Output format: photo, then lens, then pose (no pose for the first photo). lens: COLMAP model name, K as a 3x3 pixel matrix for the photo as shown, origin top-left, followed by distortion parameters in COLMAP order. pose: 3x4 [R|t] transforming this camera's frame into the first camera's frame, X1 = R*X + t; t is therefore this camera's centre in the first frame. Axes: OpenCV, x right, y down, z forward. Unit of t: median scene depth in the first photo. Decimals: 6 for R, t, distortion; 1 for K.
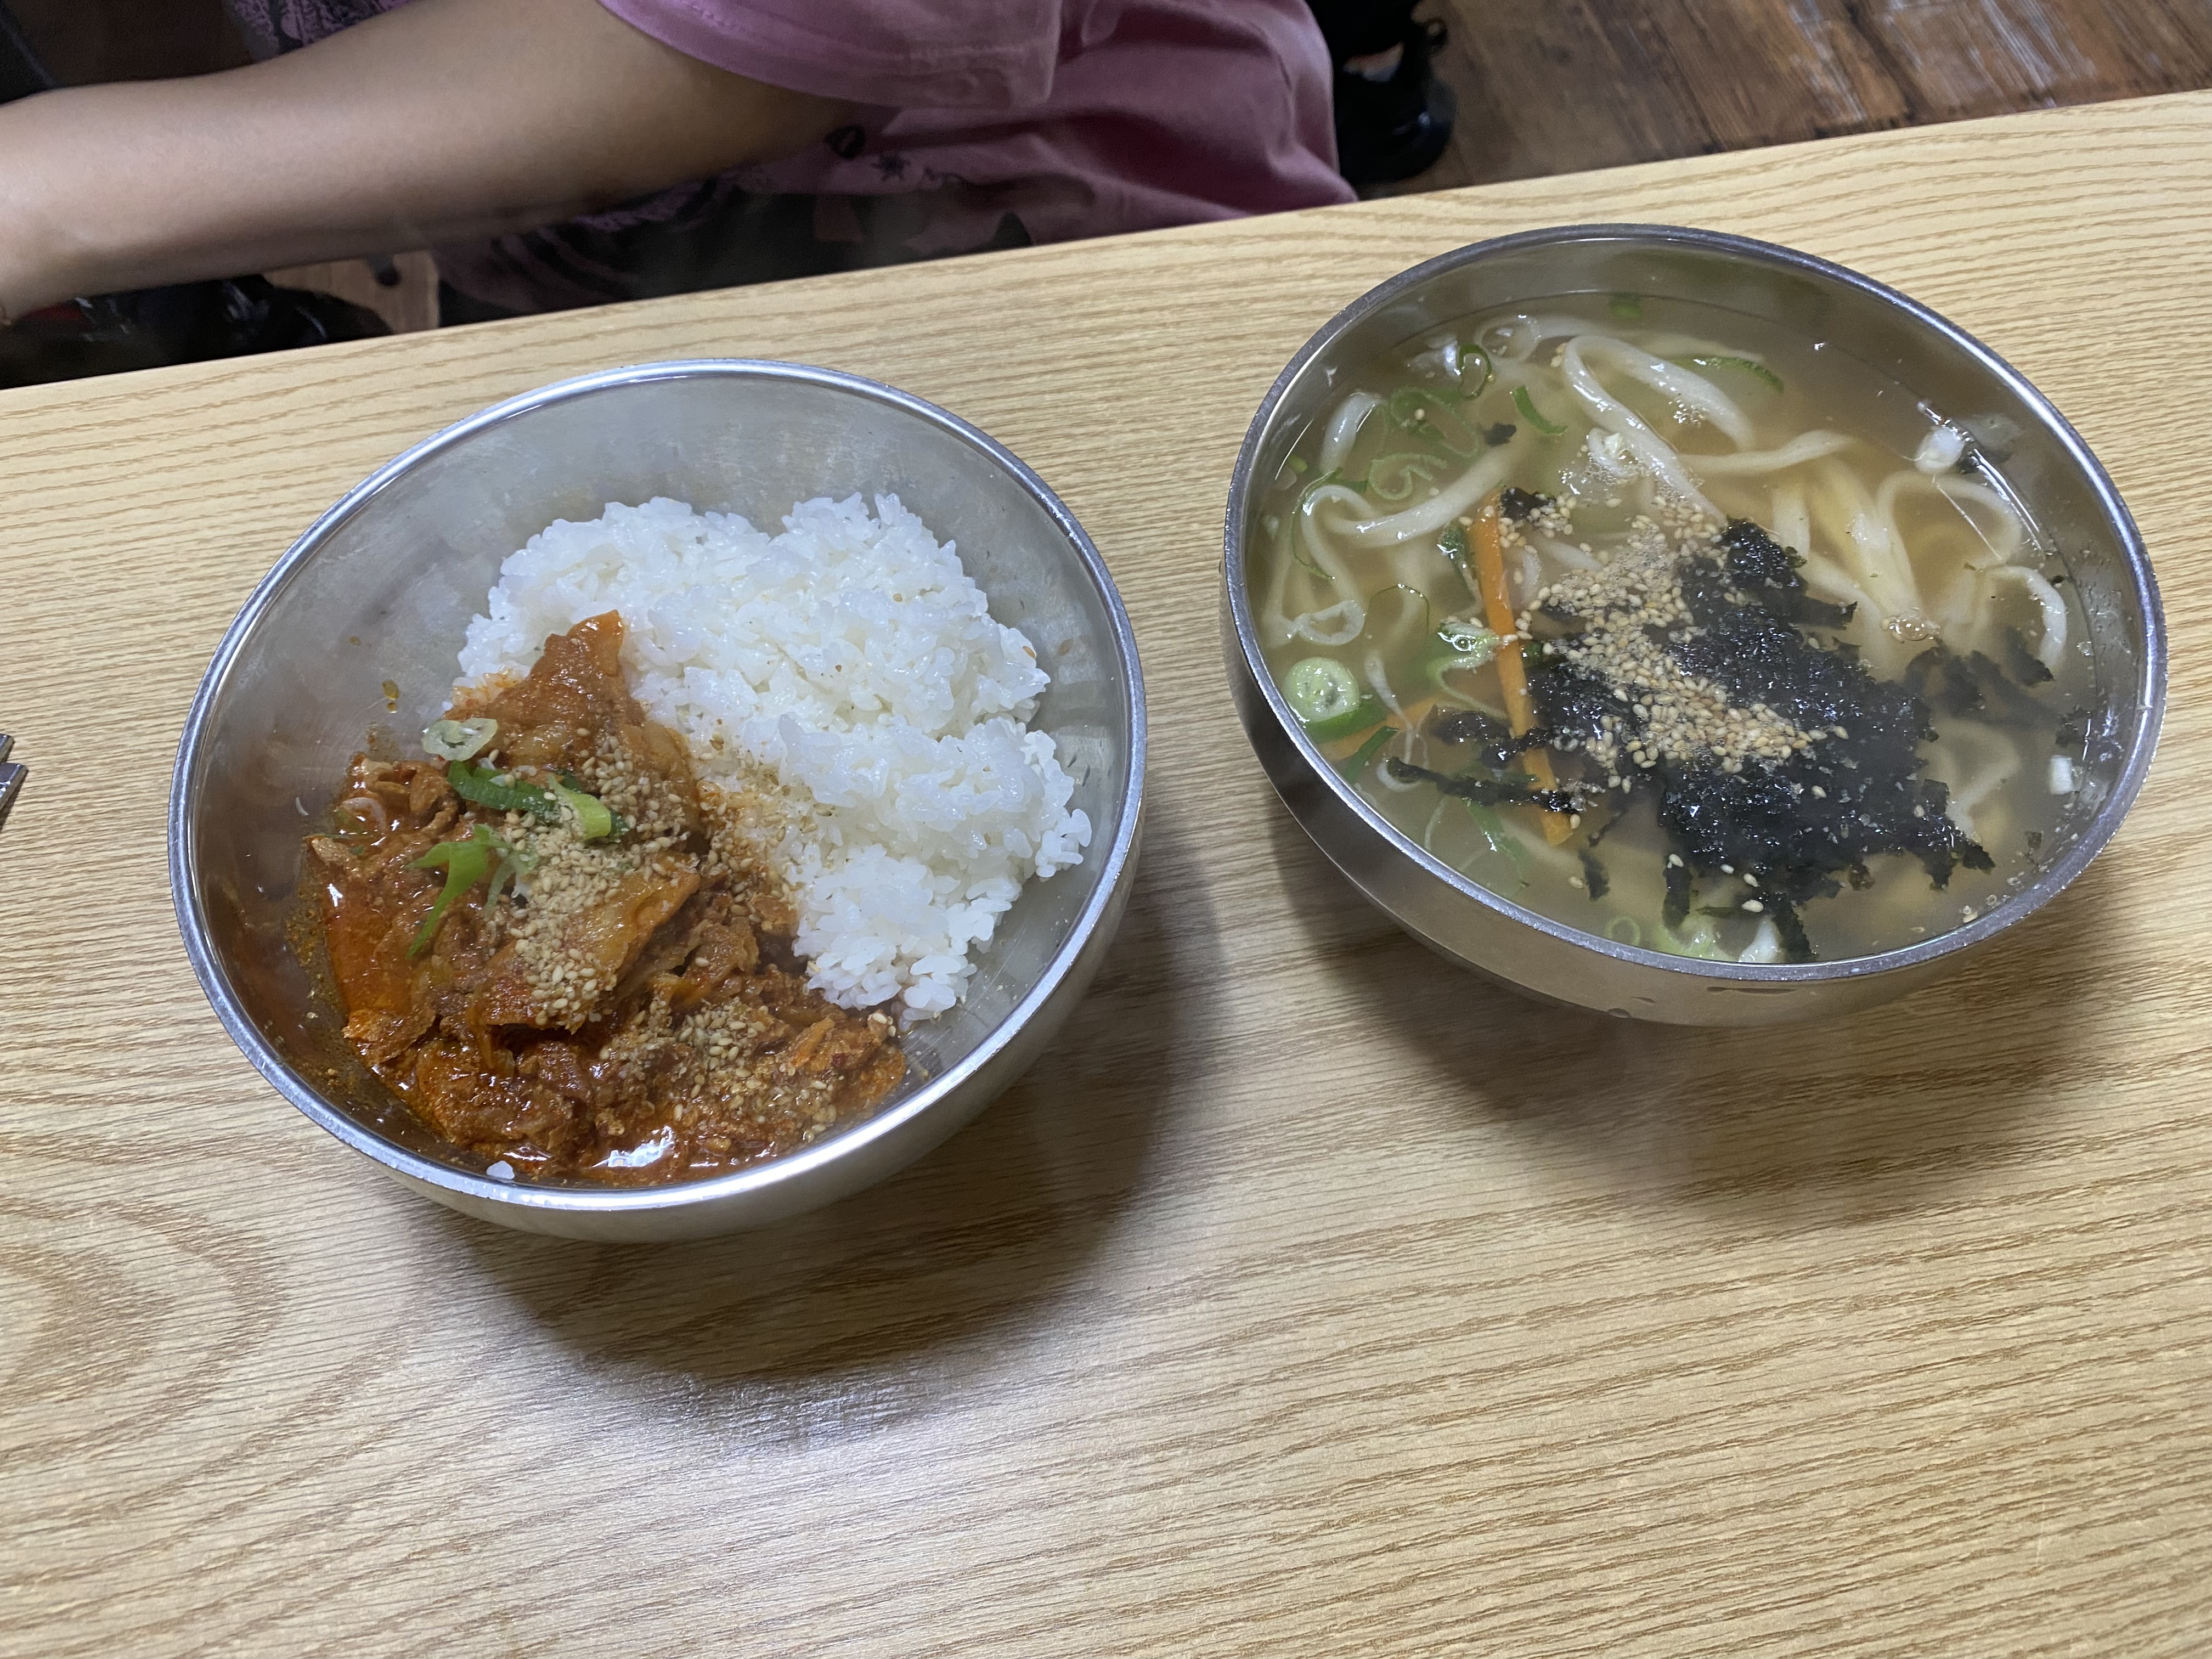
lens RADIAL K [[1702.3, 0, 1116.3], [0, 1702.3, 819.5], [0, 0, 1]] dist [-0.001337, -0.010613]
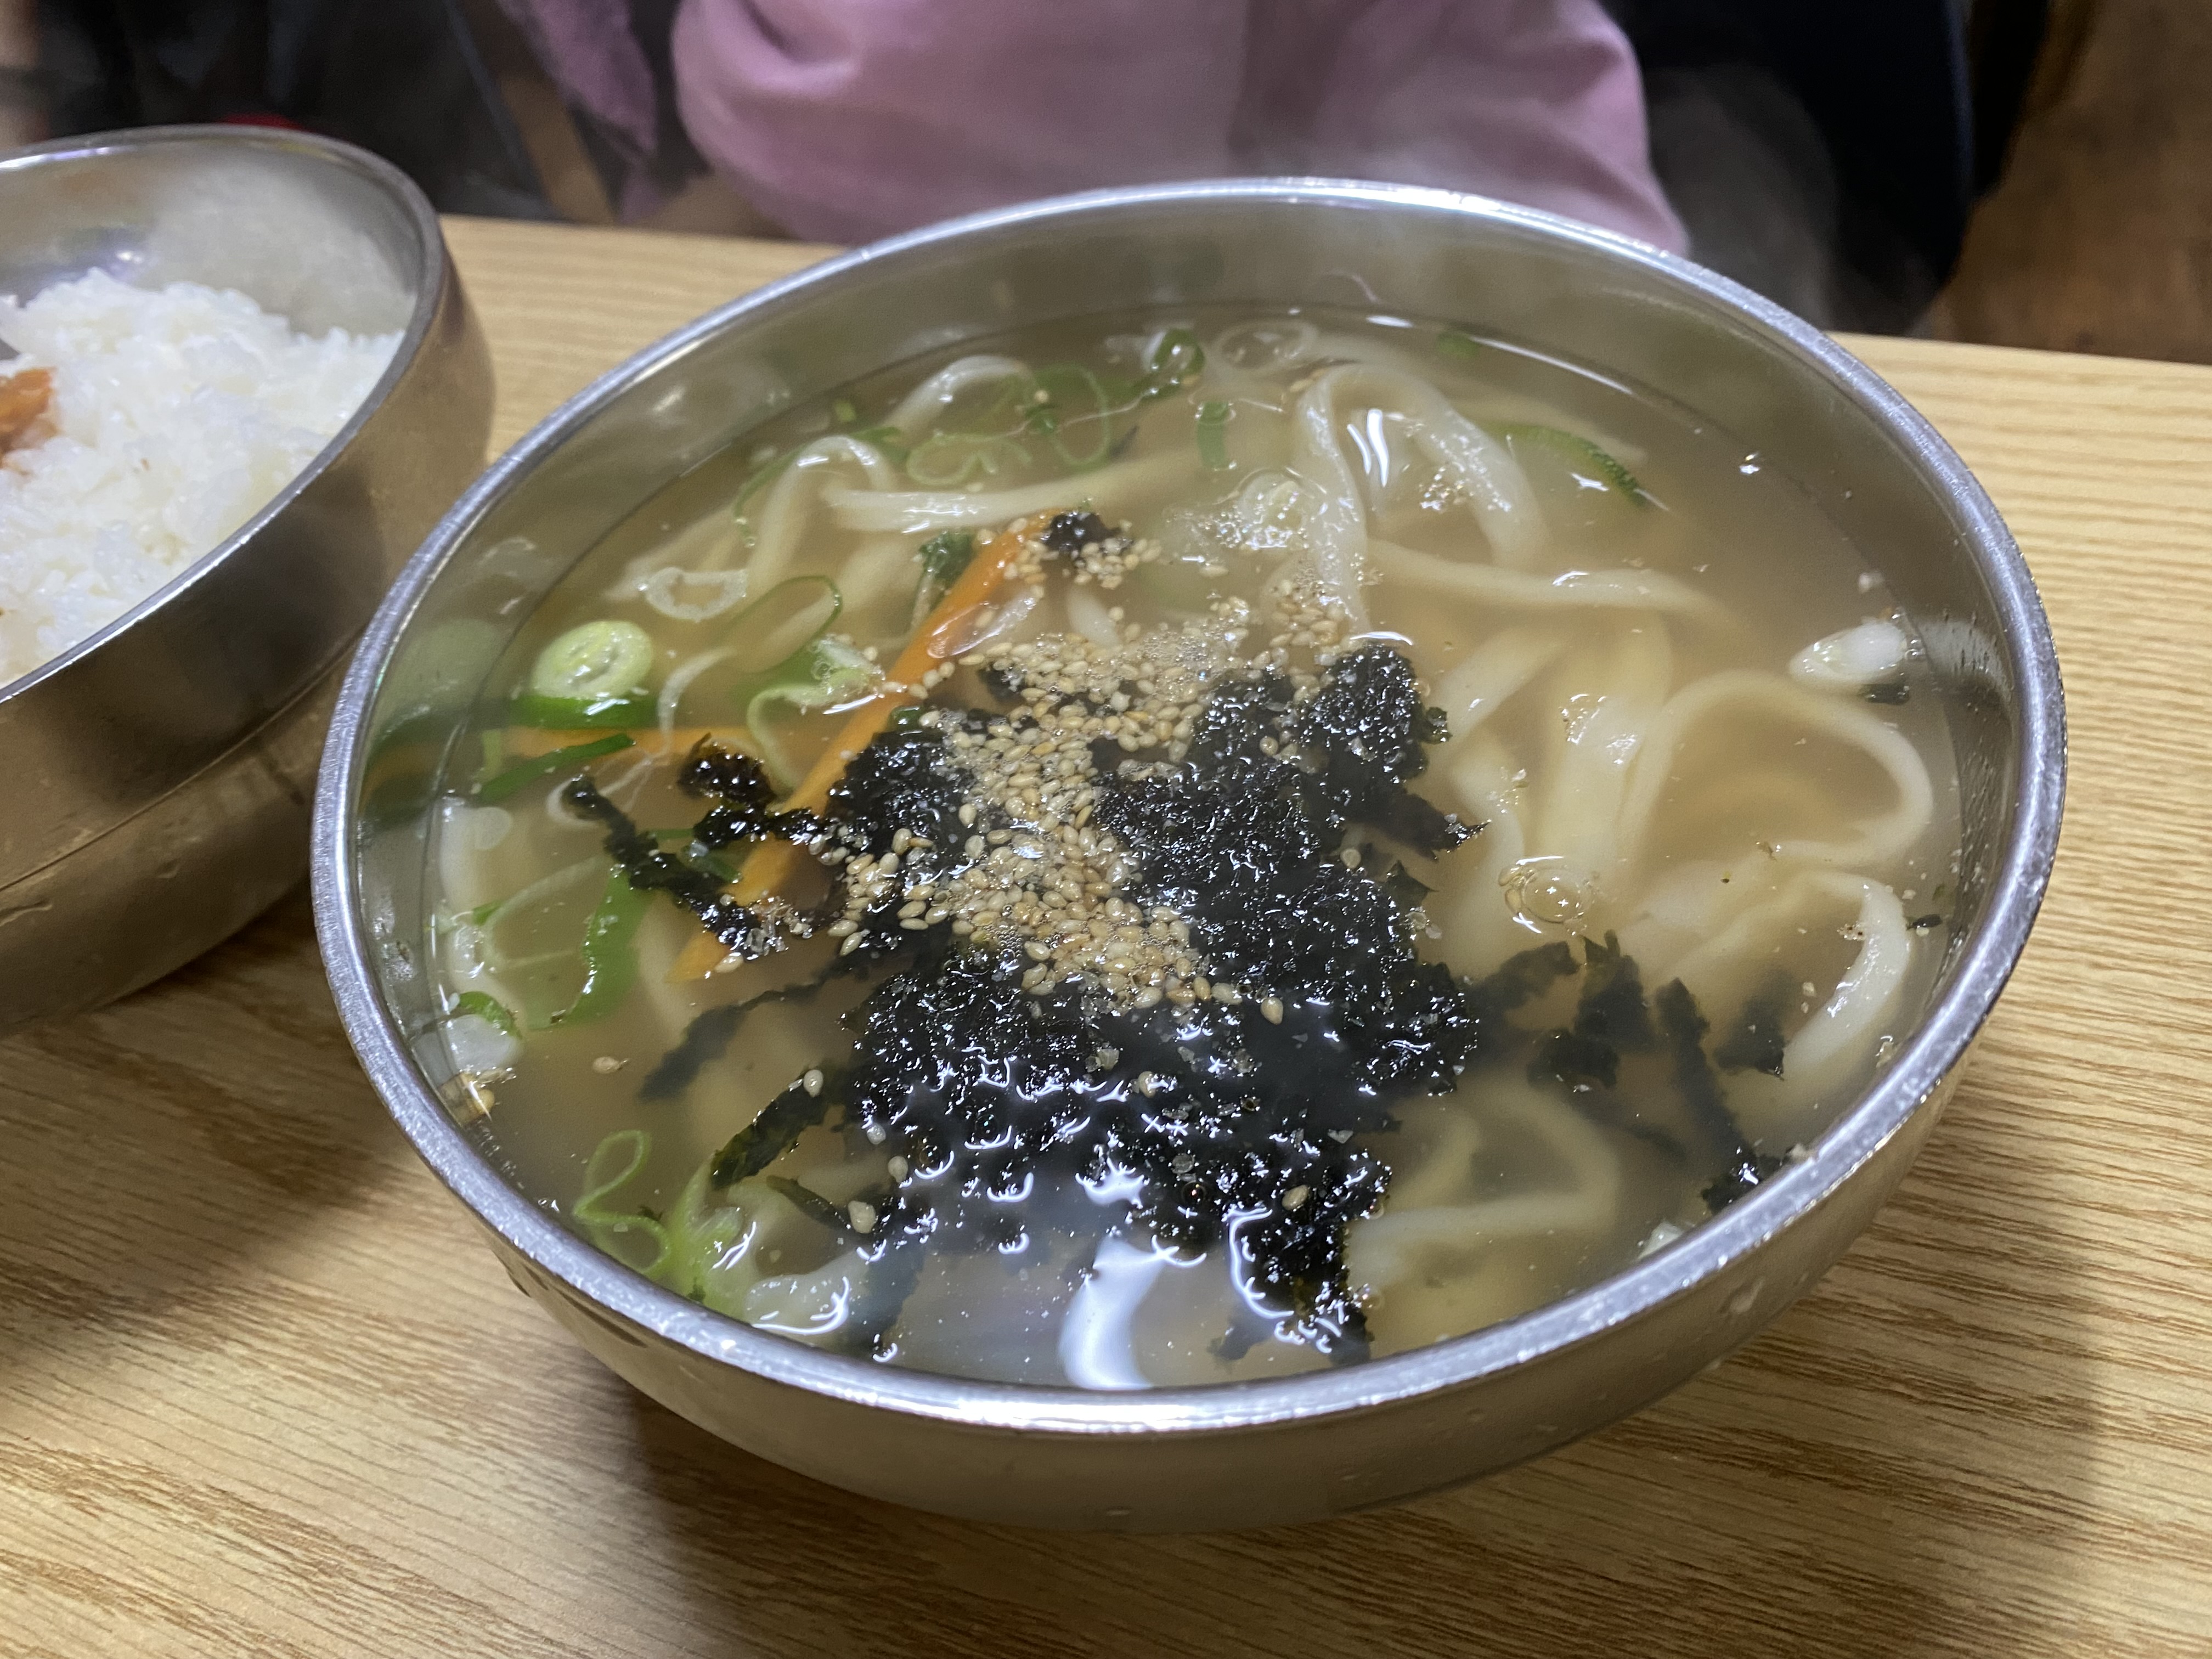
lens RADIAL K [[1757.5, 0, 1104.7], [0, 1757.5, 830.8], [0, 0, 1]] dist [0.007446, -0.011430]
pose [[0.841063, 0.310834, -0.442714, 0.588220], [-0.399704, 0.908564, -0.121441, -0.015618], [0.364486, 0.279094, 0.888401, 0.496343]]
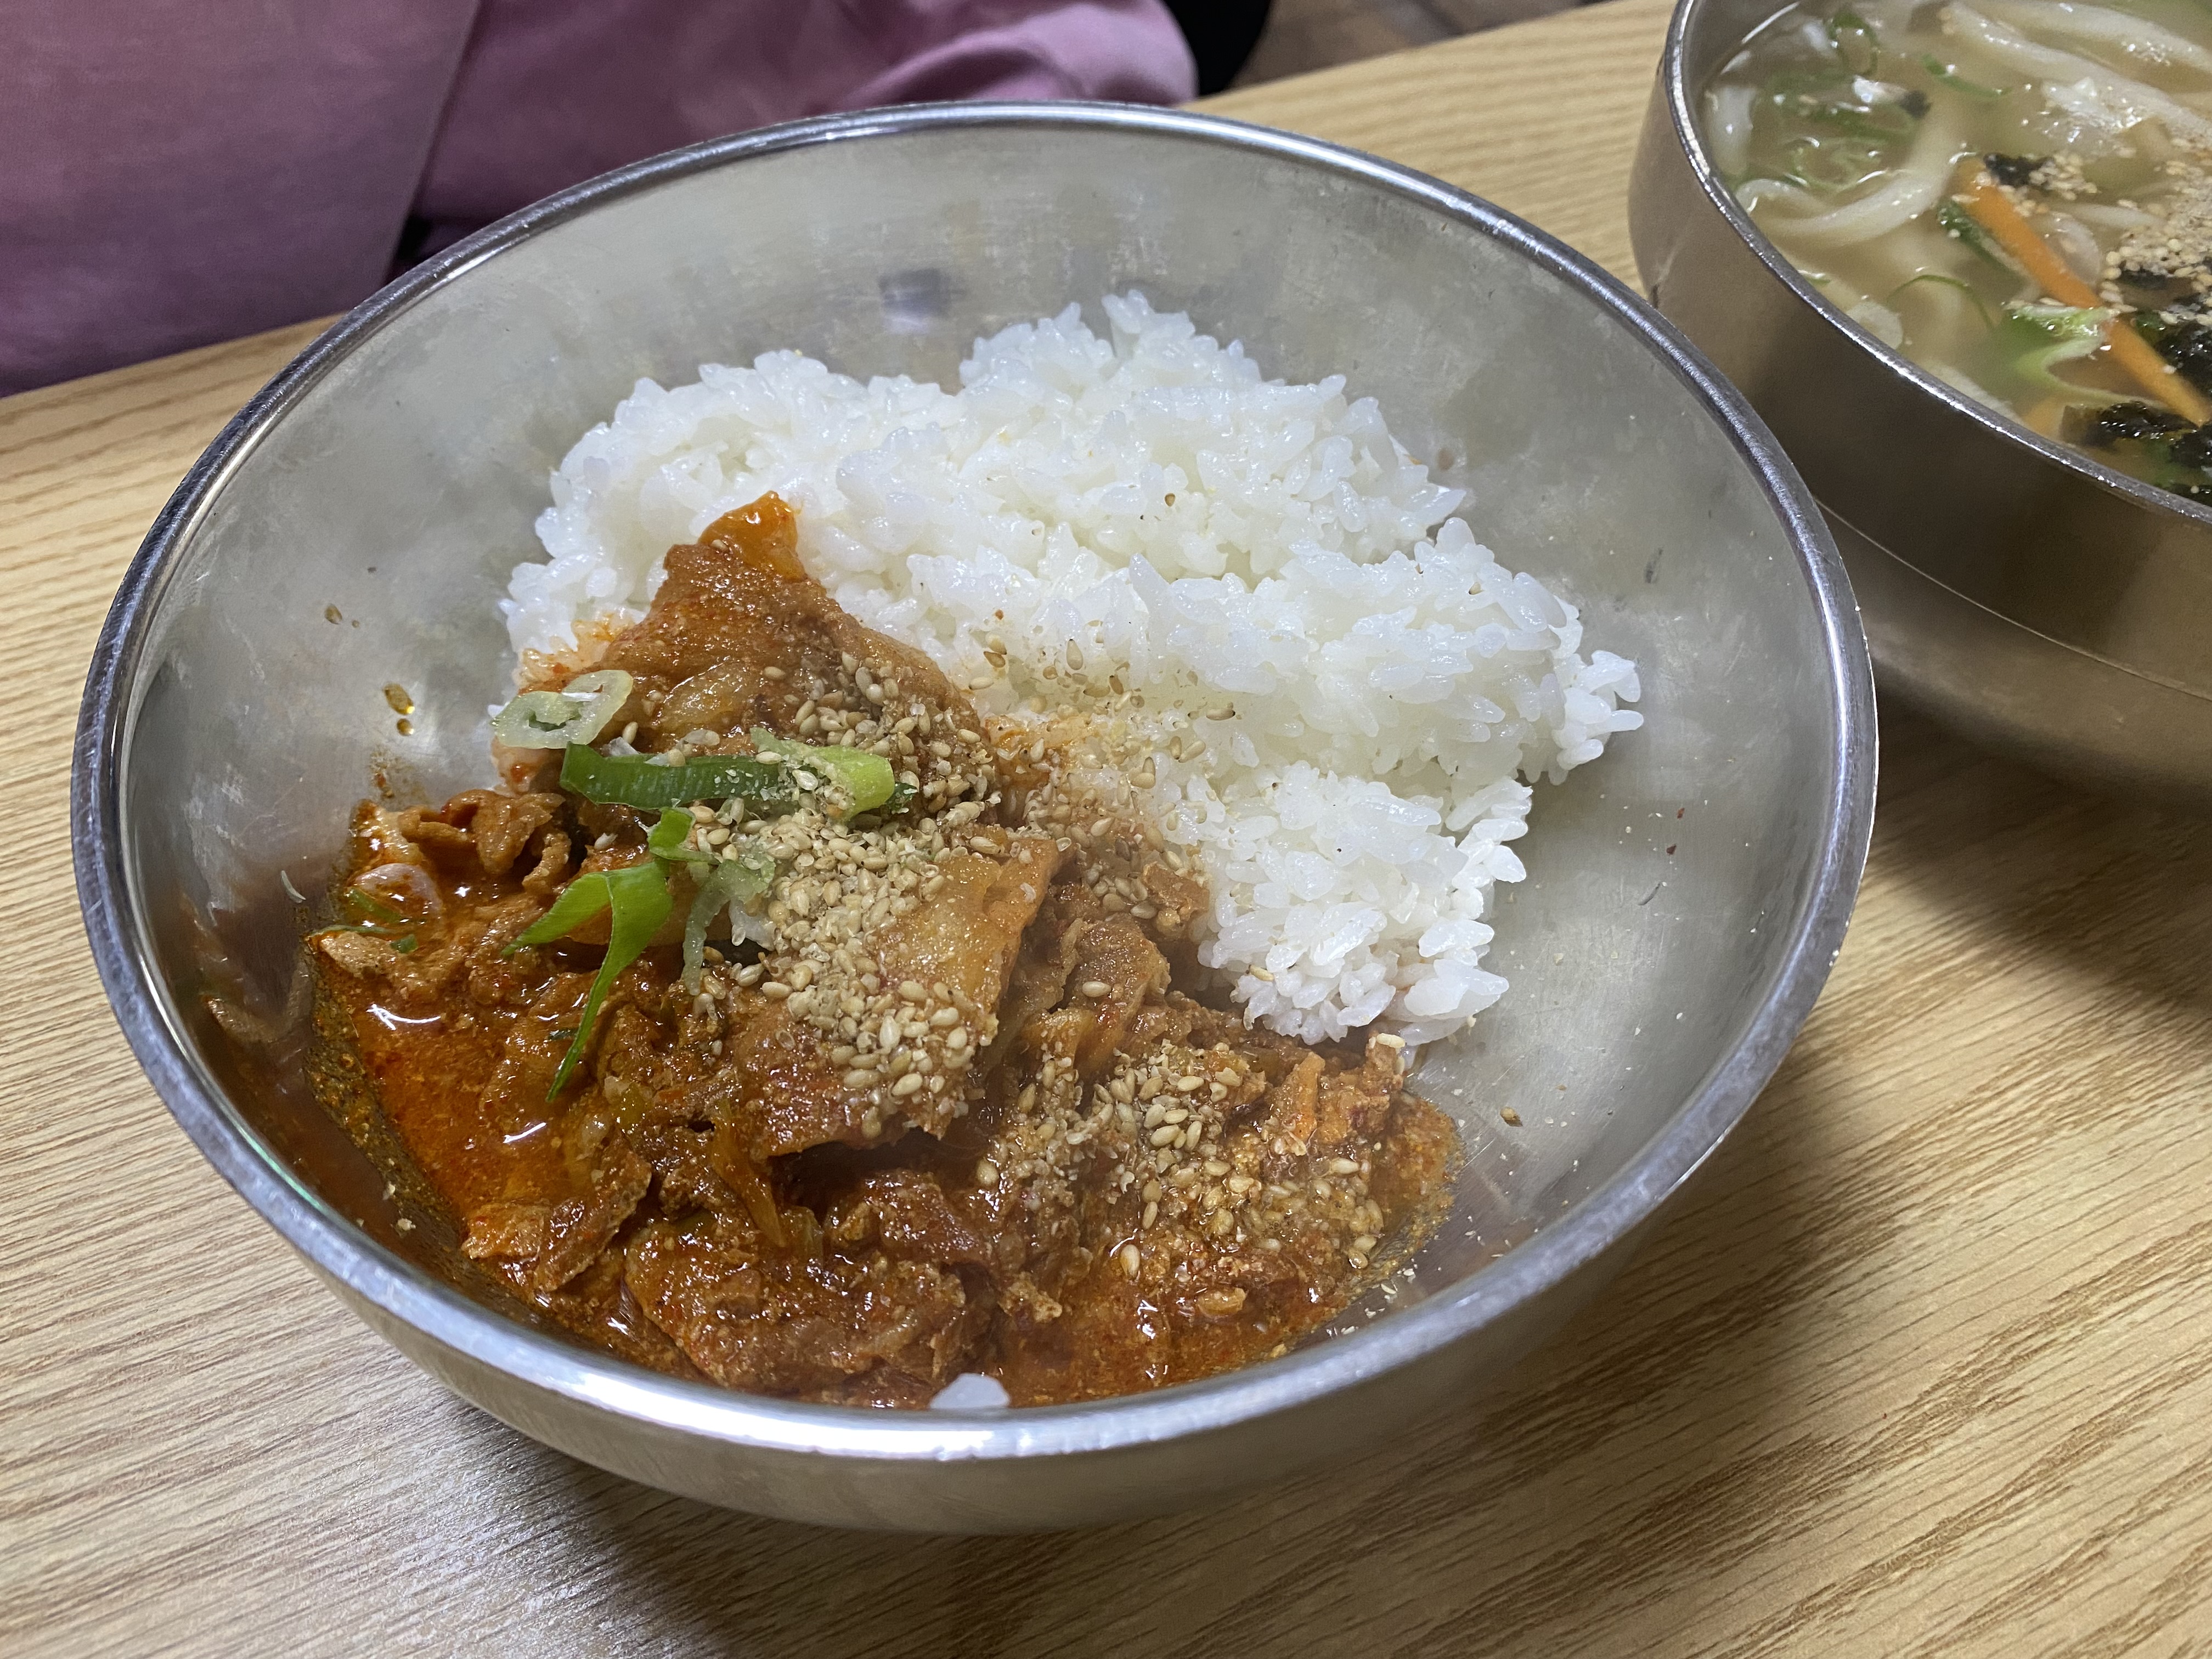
lens RADIAL K [[1702.3, 0, 1086.7], [0, 1702.3, 828.6], [0, 0, 1]] dist [-0.001337, -0.010613]
pose [[0.973163, -0.184121, 0.138037, -0.297168], [0.203154, 0.969153, -0.139535, 0.104107], [-0.108088, 0.163833, 0.980549, 0.419253]]
